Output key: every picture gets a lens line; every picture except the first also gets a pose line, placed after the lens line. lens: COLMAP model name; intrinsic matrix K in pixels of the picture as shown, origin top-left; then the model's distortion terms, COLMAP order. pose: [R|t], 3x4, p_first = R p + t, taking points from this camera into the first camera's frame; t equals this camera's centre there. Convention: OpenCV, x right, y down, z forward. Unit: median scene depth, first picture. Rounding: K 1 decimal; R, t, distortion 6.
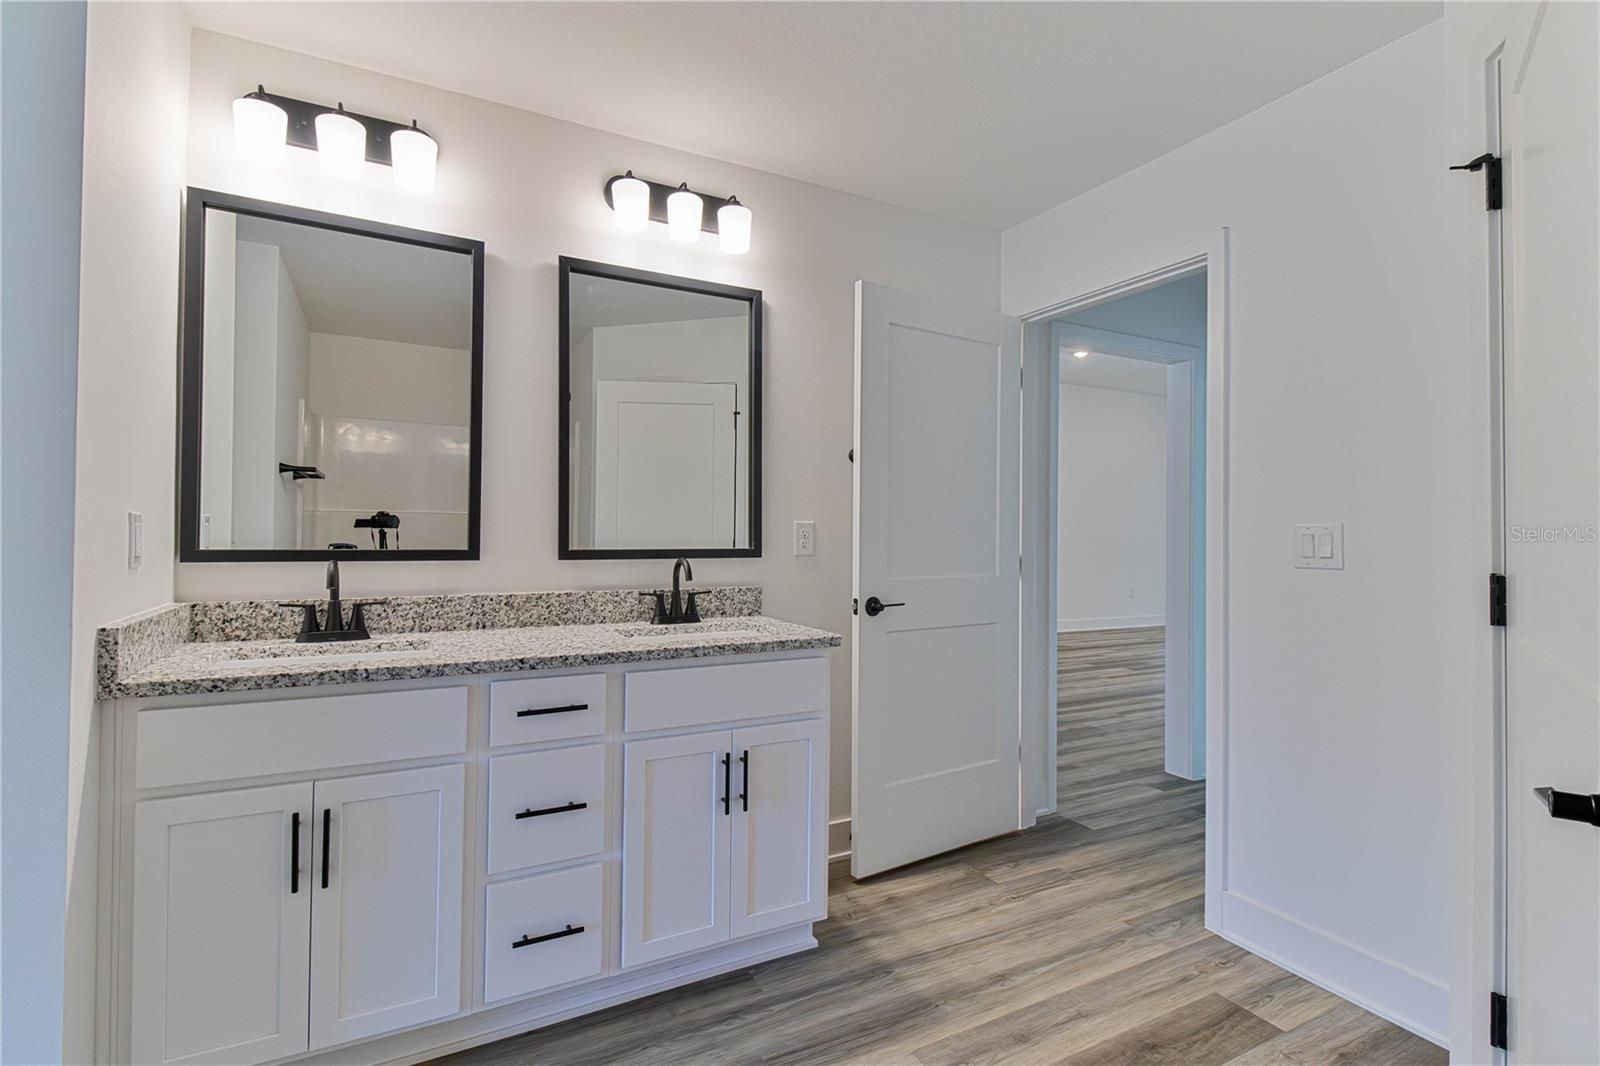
lens RADIAL K [[744.3, 0, 804.3], [0, 744.3, 526.4], [0, 0, 1]] dist [0.003292, -0.000350]
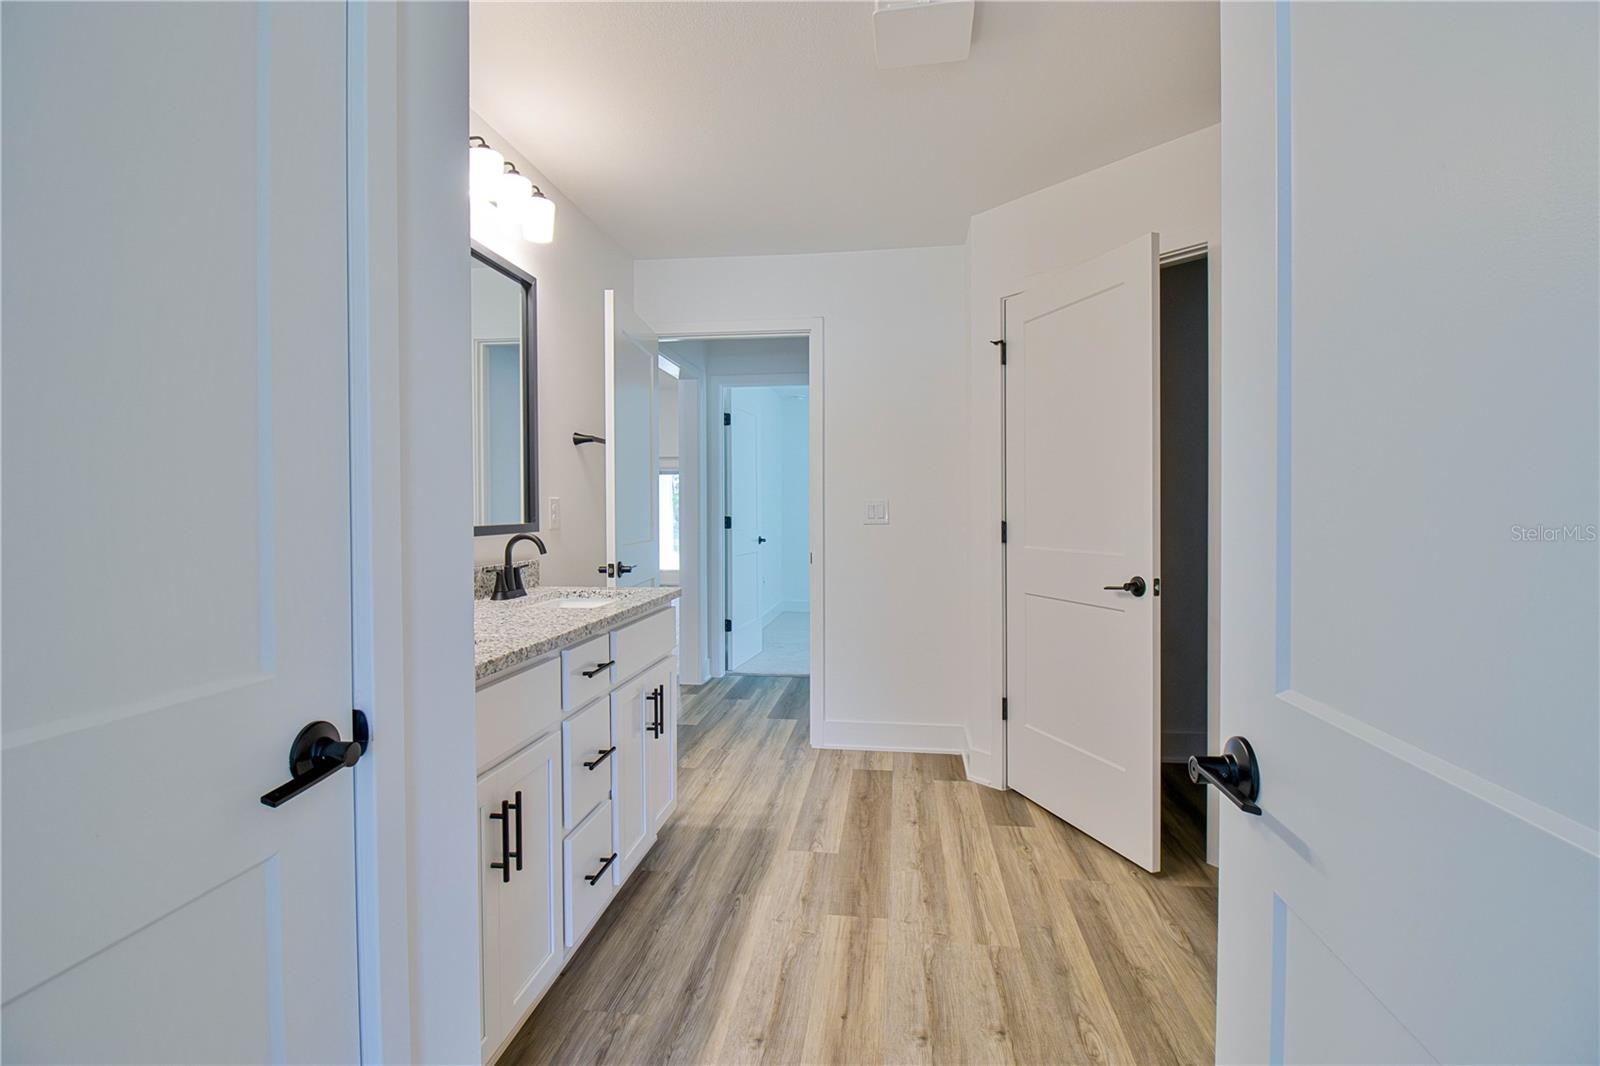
lens RADIAL K [[730.3, 0, 800.0], [0, 730.3, 523.3], [0, 0, 1]] dist [0.023258, -0.016084]
pose [[0.598302, -0.028684, 0.800757, -0.854799], [0.003347, 0.999440, 0.033300, -0.005216], [-0.801264, -0.017243, 0.598063, 0.087385]]
